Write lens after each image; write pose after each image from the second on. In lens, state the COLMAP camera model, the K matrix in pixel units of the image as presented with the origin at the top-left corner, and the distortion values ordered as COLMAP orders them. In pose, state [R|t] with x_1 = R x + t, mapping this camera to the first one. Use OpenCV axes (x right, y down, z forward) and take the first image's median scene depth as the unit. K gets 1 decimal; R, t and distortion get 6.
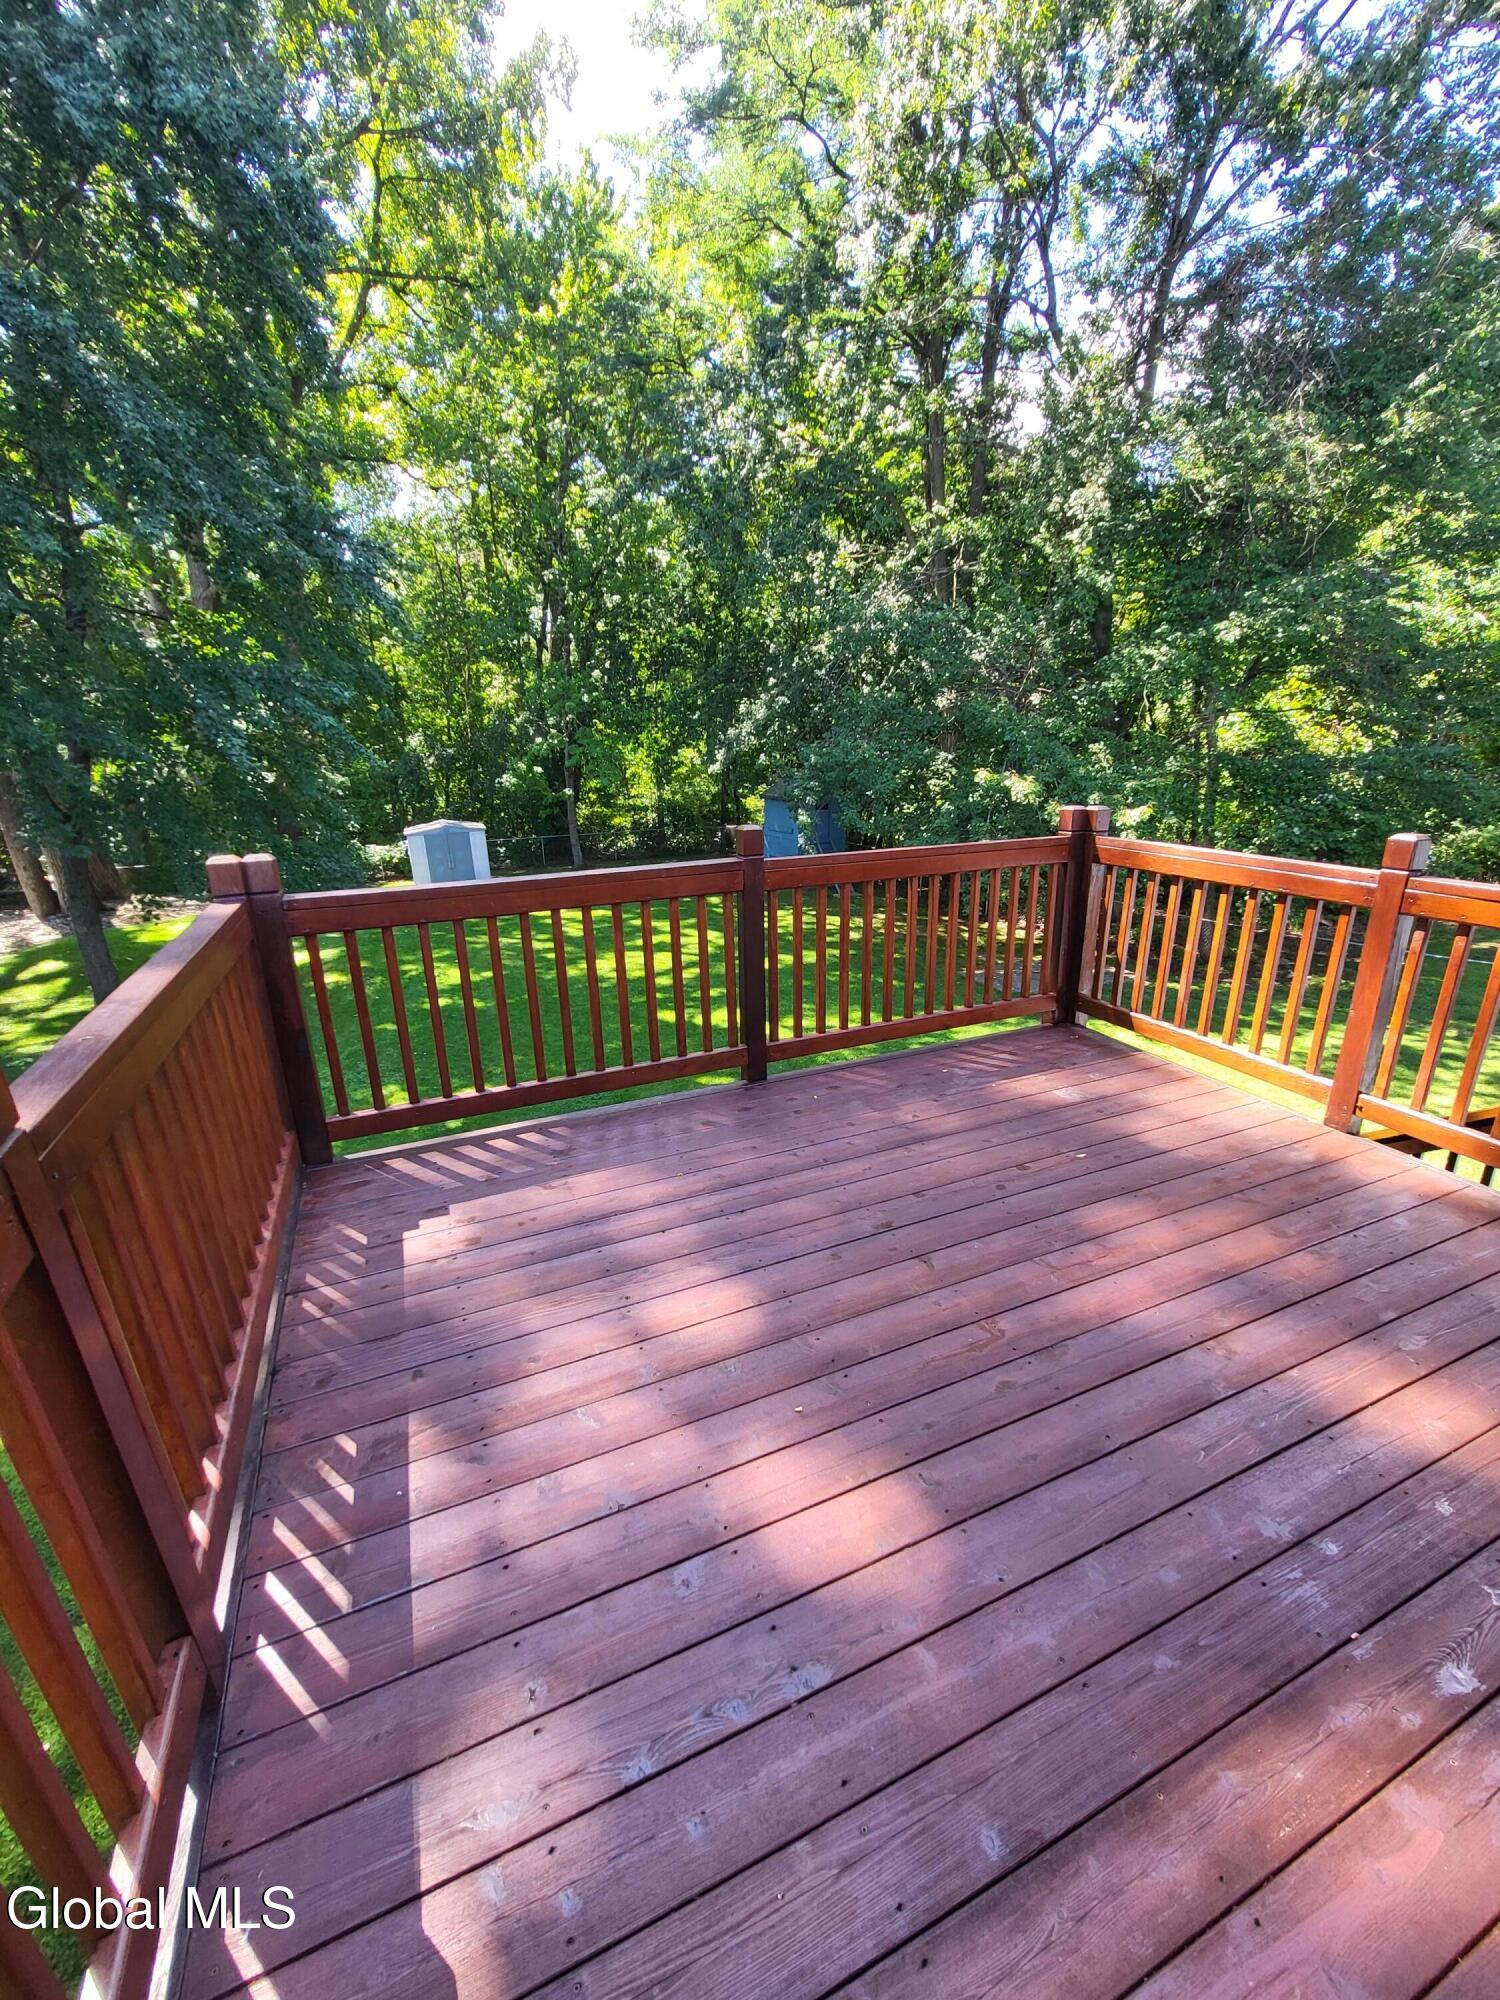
lens RADIAL K [[779.6, 0, 742.5], [0, 779.6, 994.4], [0, 0, 1]] dist [-0.000638, -0.000080]
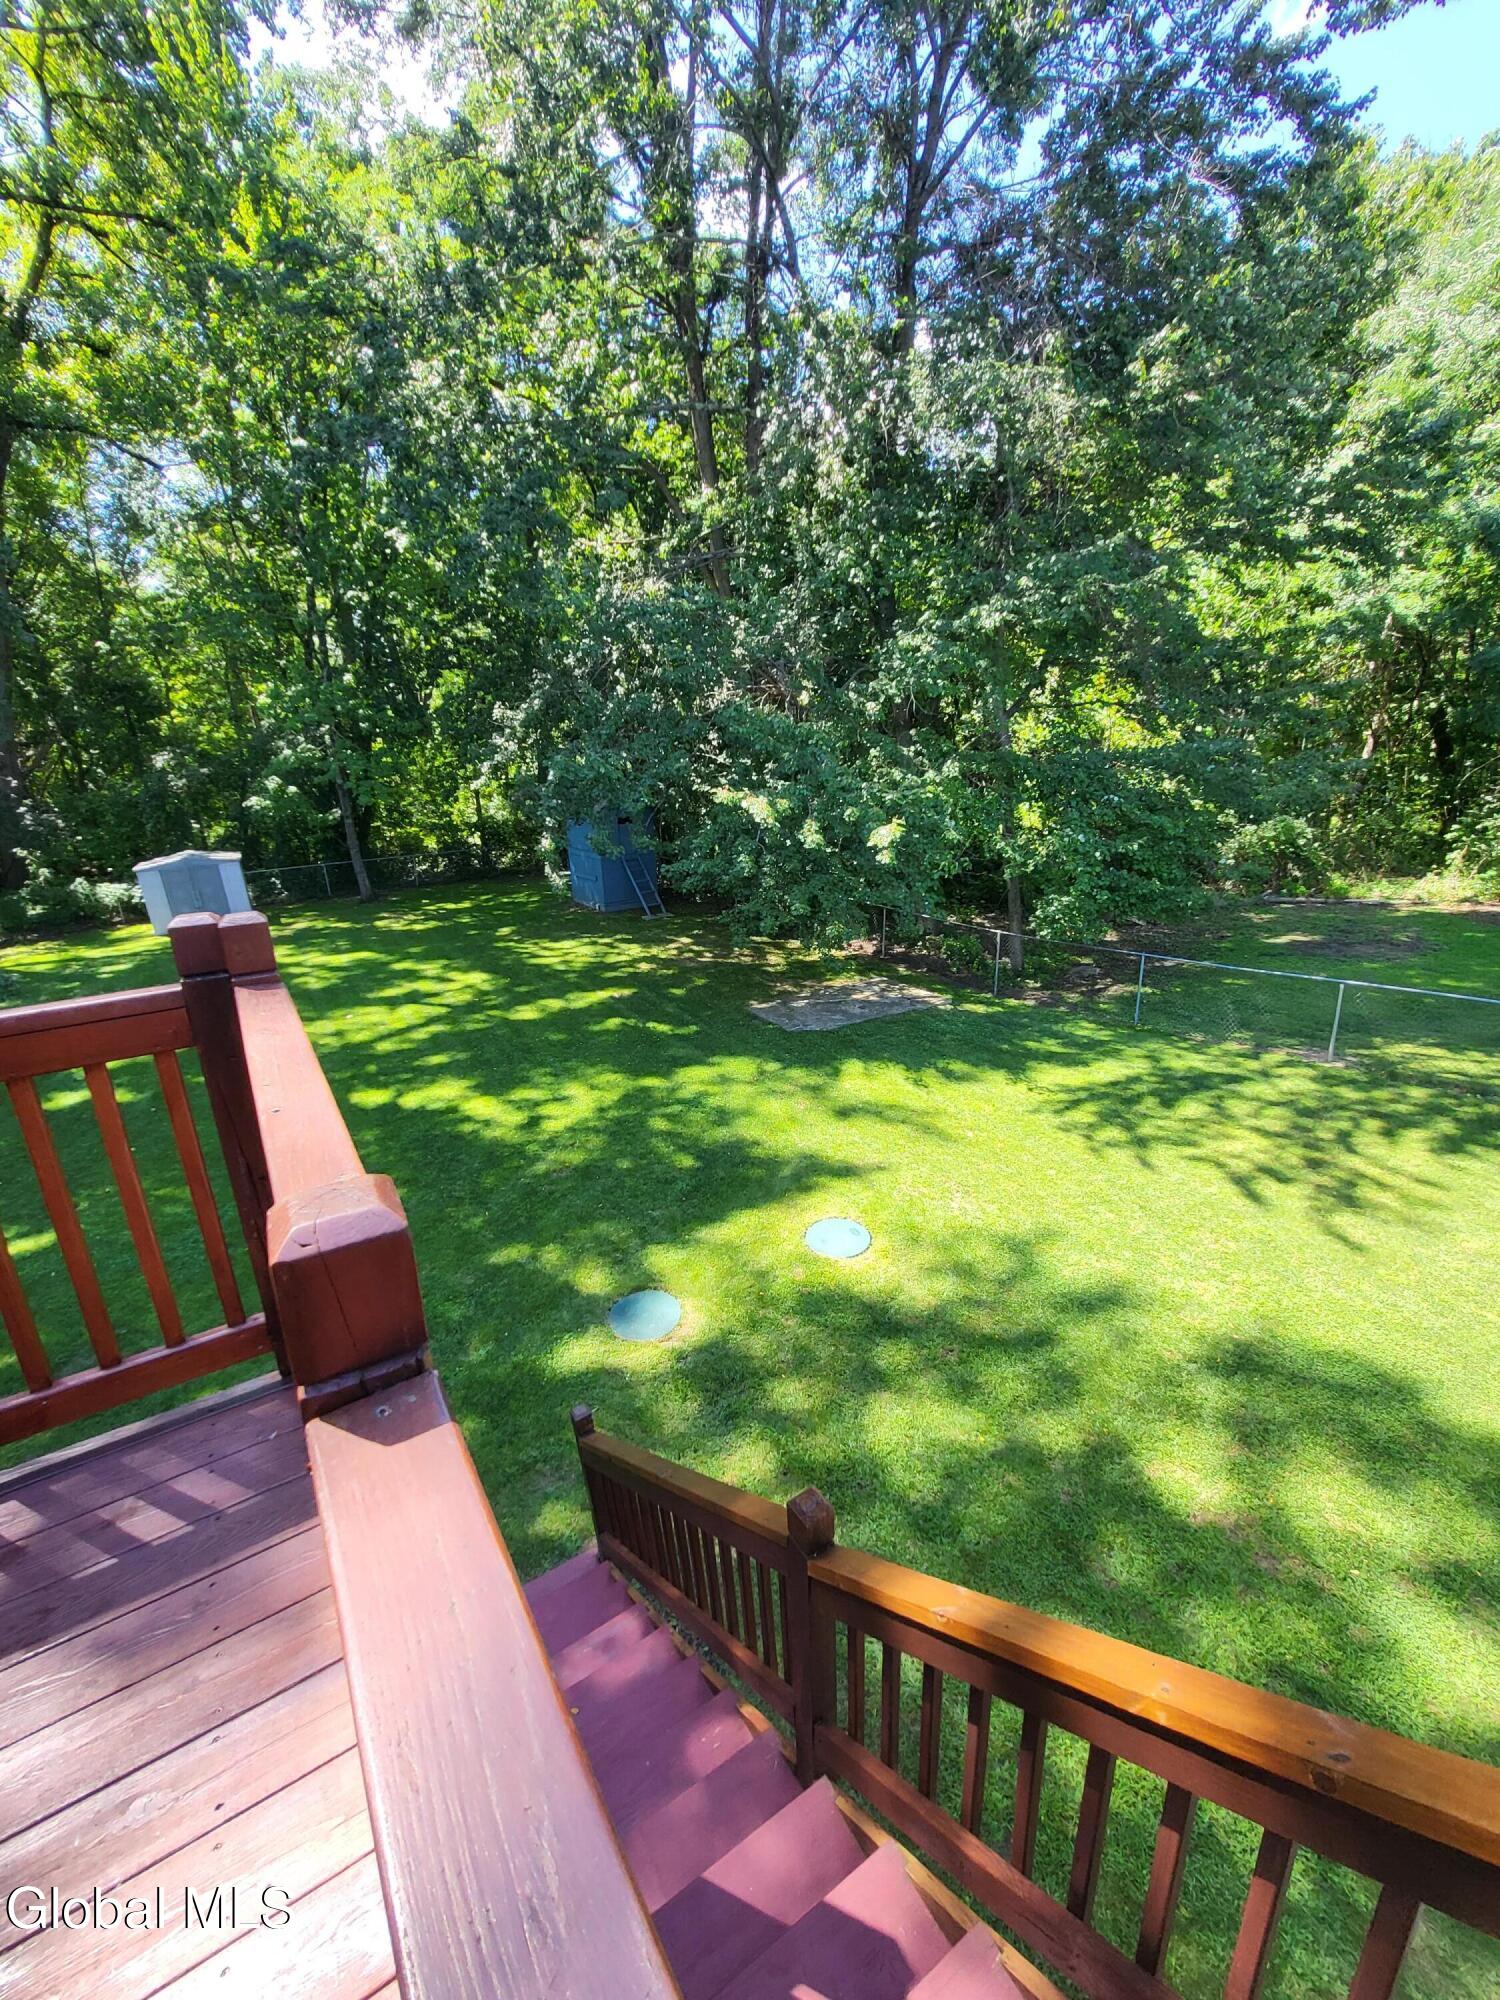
lens RADIAL K [[793.2, 0, 720.2], [0, 793.2, 997.2], [0, 0, 1]] dist [0.001278, 0.000455]
pose [[0.988338, -0.067105, 0.136694, 0.074619], [0.068407, 0.997646, -0.004845, -0.023645], [-0.136047, 0.014139, 0.990601, 0.070426]]
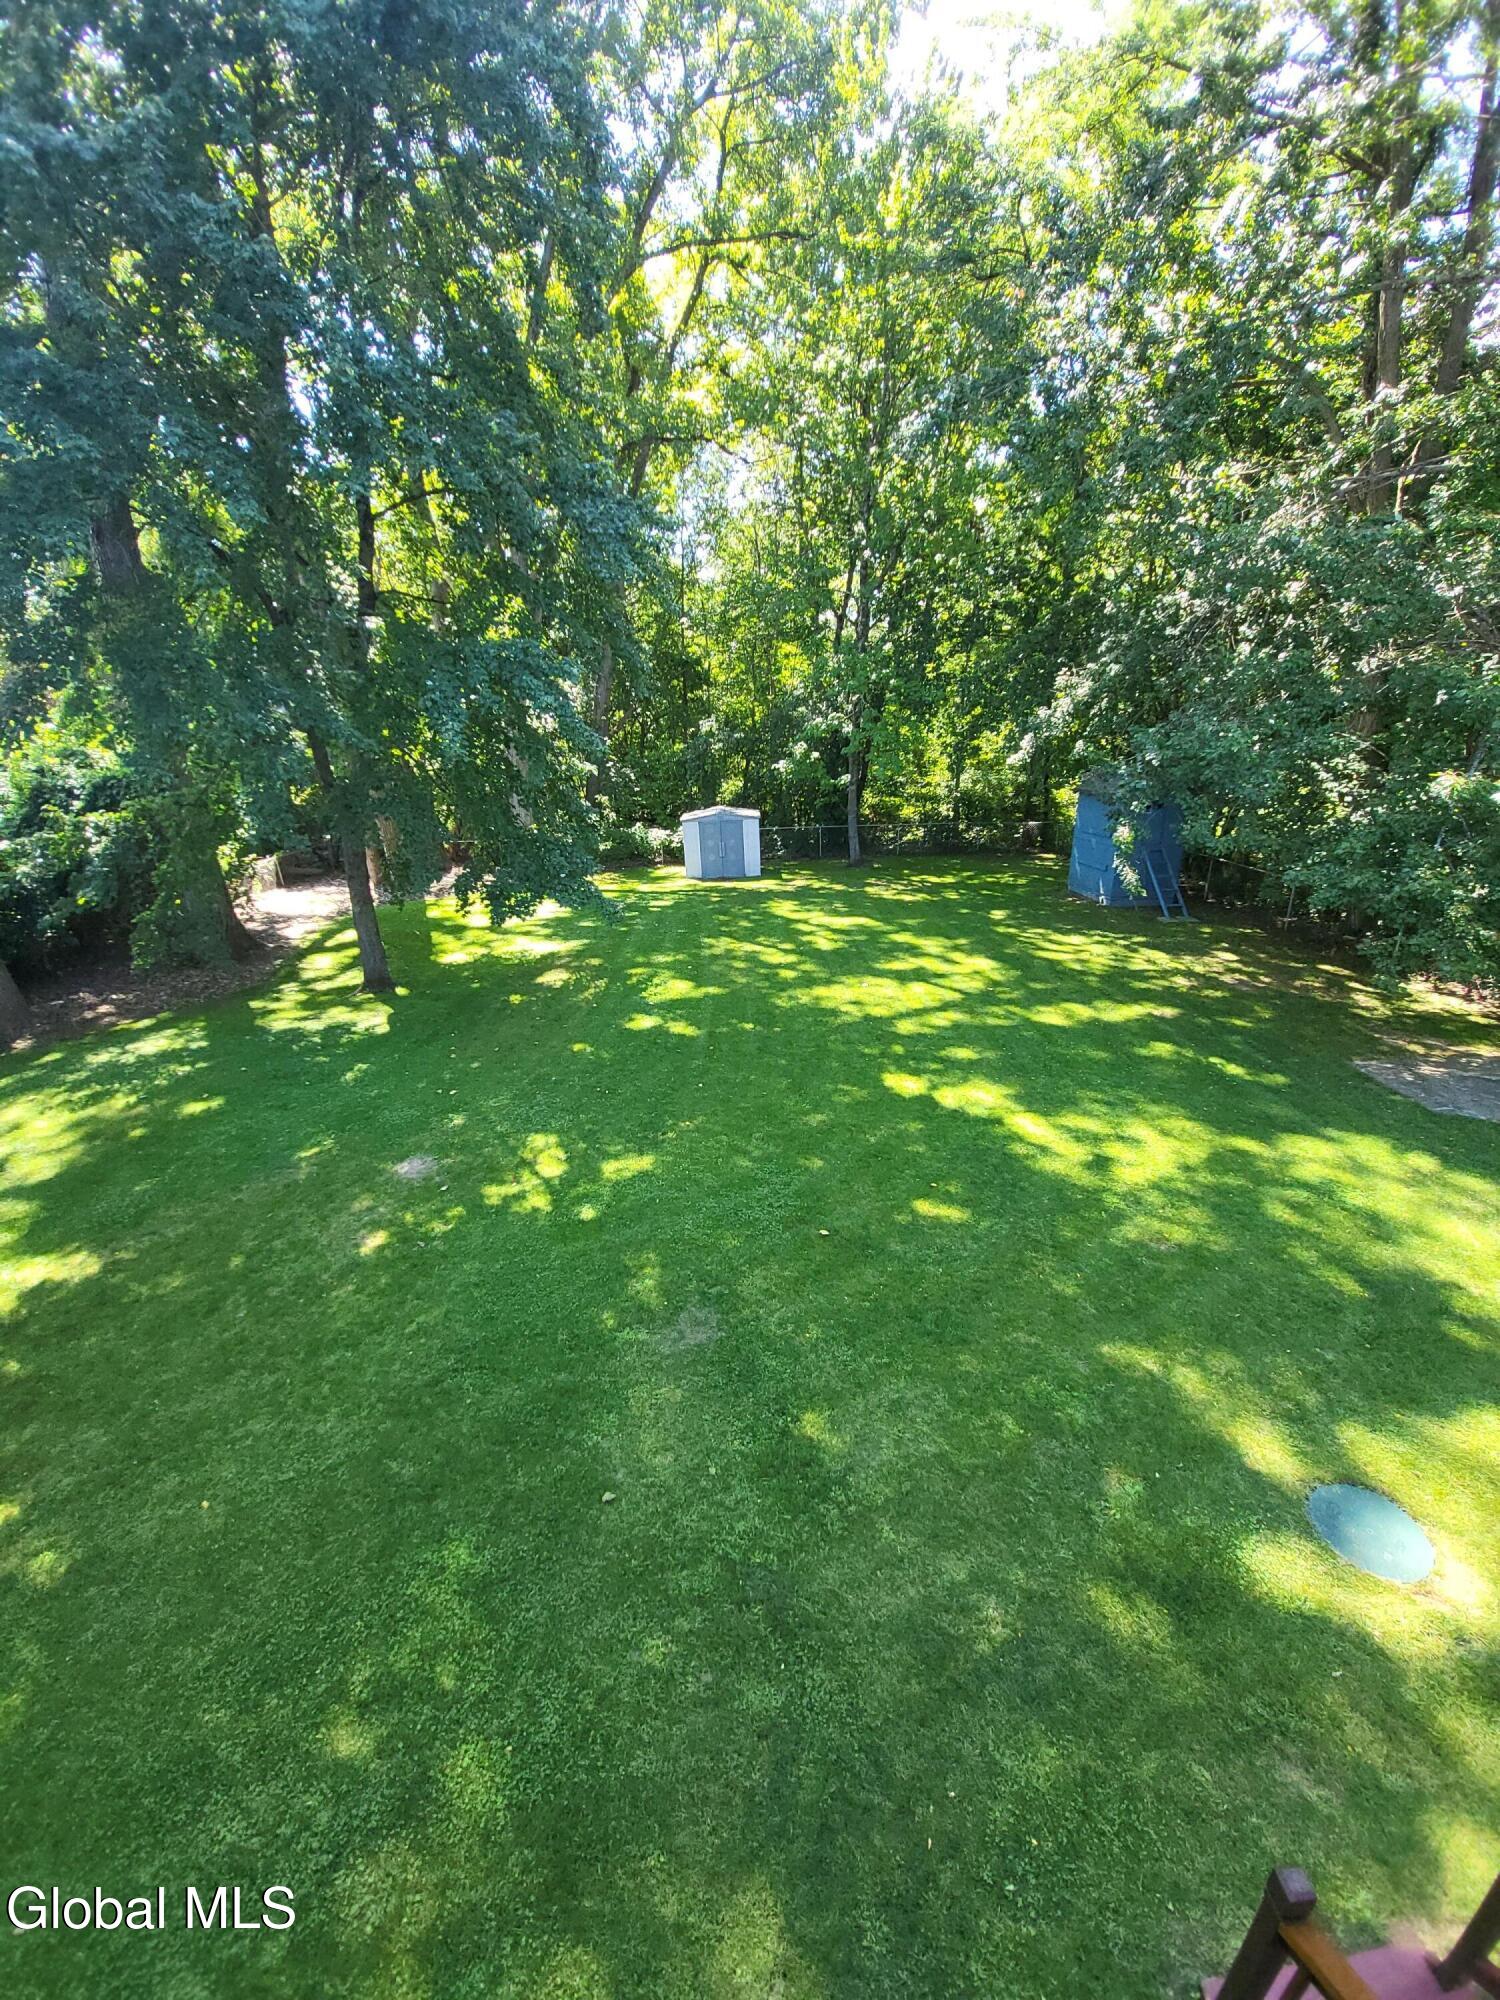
lens RADIAL K [[786.2, 0, 751.8], [0, 786.2, 994.5], [0, 0, 1]] dist [-0.000729, -0.009302]
pose [[0.935916, 0.110528, -0.334432, 0.007366], [-0.104825, 0.993871, 0.035115, -0.035097], [0.336263, 0.002192, 0.941766, 0.107883]]
